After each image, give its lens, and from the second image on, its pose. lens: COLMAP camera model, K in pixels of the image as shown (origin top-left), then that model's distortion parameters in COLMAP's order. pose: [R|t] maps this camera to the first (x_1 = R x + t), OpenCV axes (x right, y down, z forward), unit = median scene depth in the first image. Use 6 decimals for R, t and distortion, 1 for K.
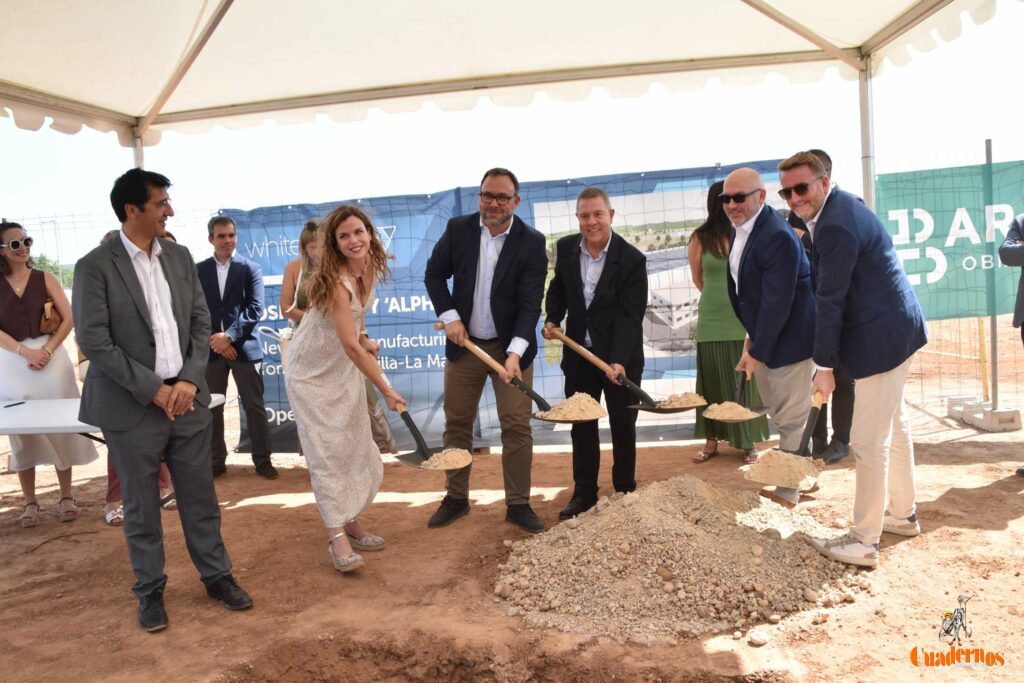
lens RADIAL K [[879.8, 0, 505.7], [0, 879.8, 338.7], [0, 0, 1]] dist [-0.137575, 0.138572]
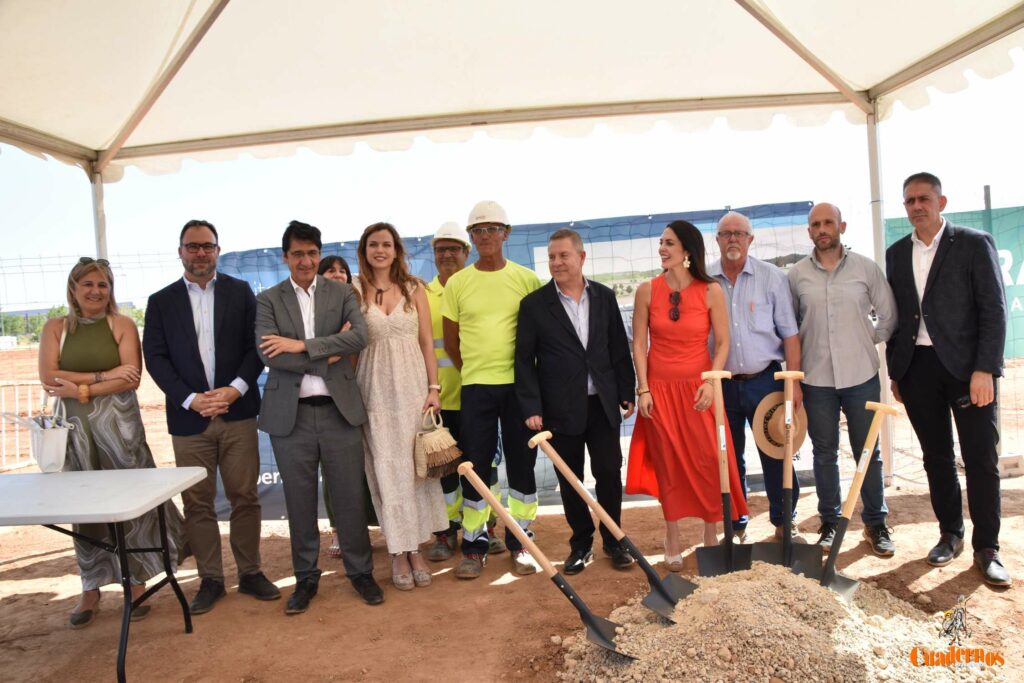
lens RADIAL K [[810.3, 0, 510.2], [0, 810.3, 334.1], [0, 0, 1]] dist [-0.156541, 0.116788]
pose [[0.994658, -0.006387, 0.103030, -0.101743], [0.012002, 0.998470, -0.053975, -0.019275], [-0.102528, 0.054924, 0.993213, 0.185150]]
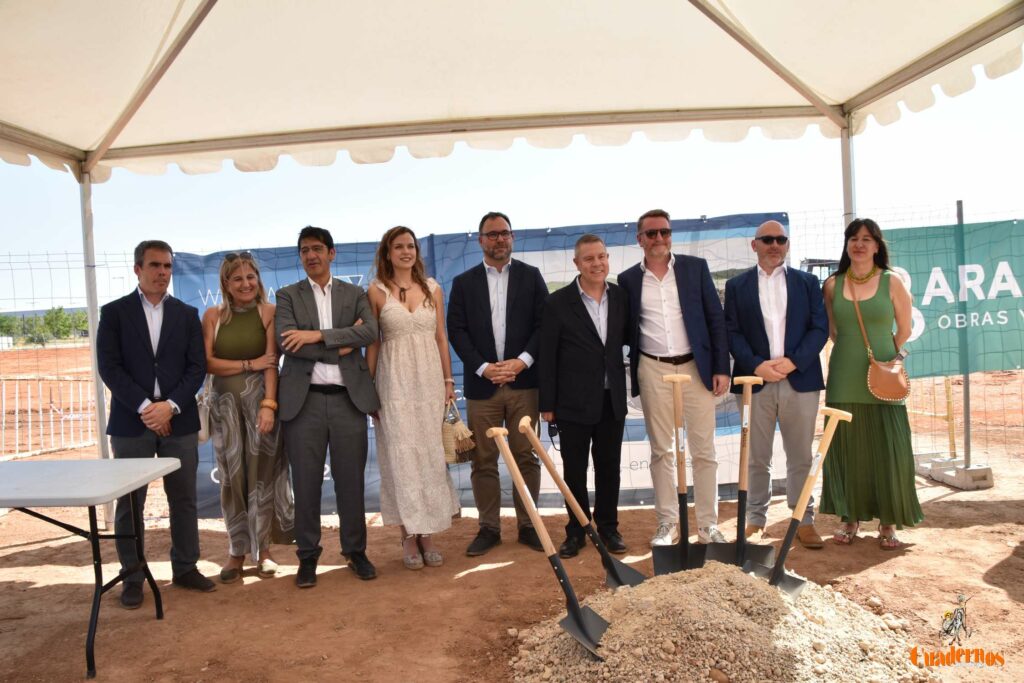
lens RADIAL K [[810.3, 0, 503.0], [0, 810.3, 345.0], [0, 0, 1]] dist [-0.156541, 0.116788]
pose [[0.995137, 0.012894, 0.097657, -0.075047], [-0.007638, 0.998512, -0.054003, -0.009033], [-0.098208, 0.052994, 0.993754, 0.162555]]
